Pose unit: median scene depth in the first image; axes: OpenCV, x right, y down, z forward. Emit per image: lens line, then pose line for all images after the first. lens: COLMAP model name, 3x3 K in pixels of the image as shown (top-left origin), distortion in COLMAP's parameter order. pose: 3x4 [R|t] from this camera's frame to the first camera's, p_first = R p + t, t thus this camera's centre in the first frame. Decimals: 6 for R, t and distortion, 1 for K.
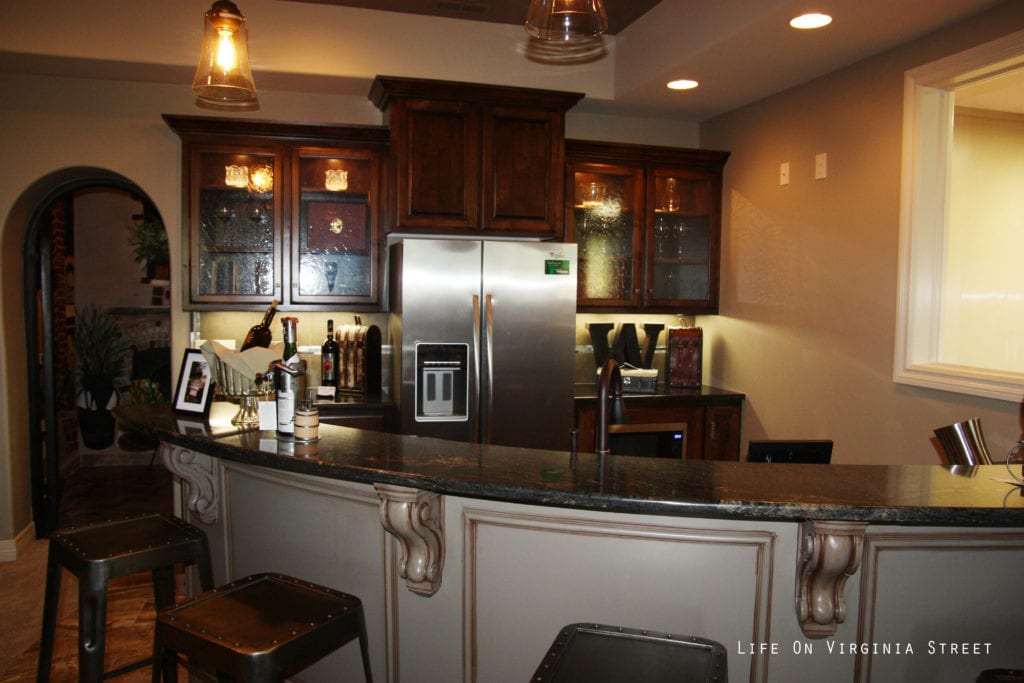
lens RADIAL K [[789.7, 0, 512.0], [0, 789.7, 341.5], [0, 0, 1]] dist [-0.118682, 0.002478]
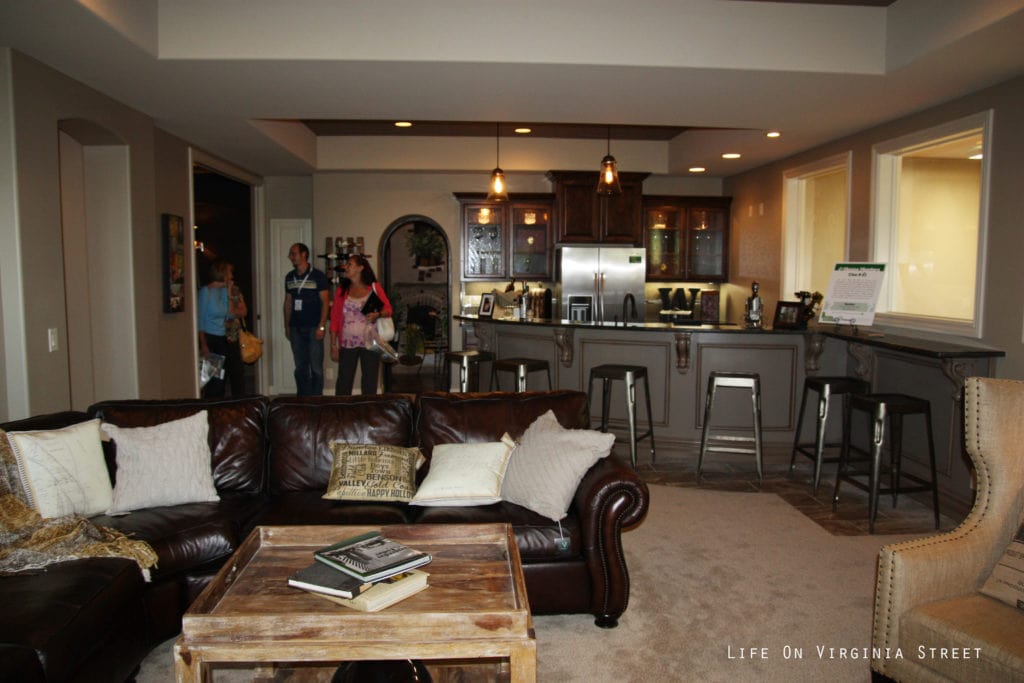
lens RADIAL K [[789.7, 0, 512.0], [0, 789.7, 341.5], [0, 0, 1]] dist [-0.118682, 0.002478]
pose [[0.979141, 0.006923, -0.203062, 0.152063], [-0.002289, 0.999732, 0.023047, 0.070950], [0.203167, -0.022102, 0.978895, -1.046224]]
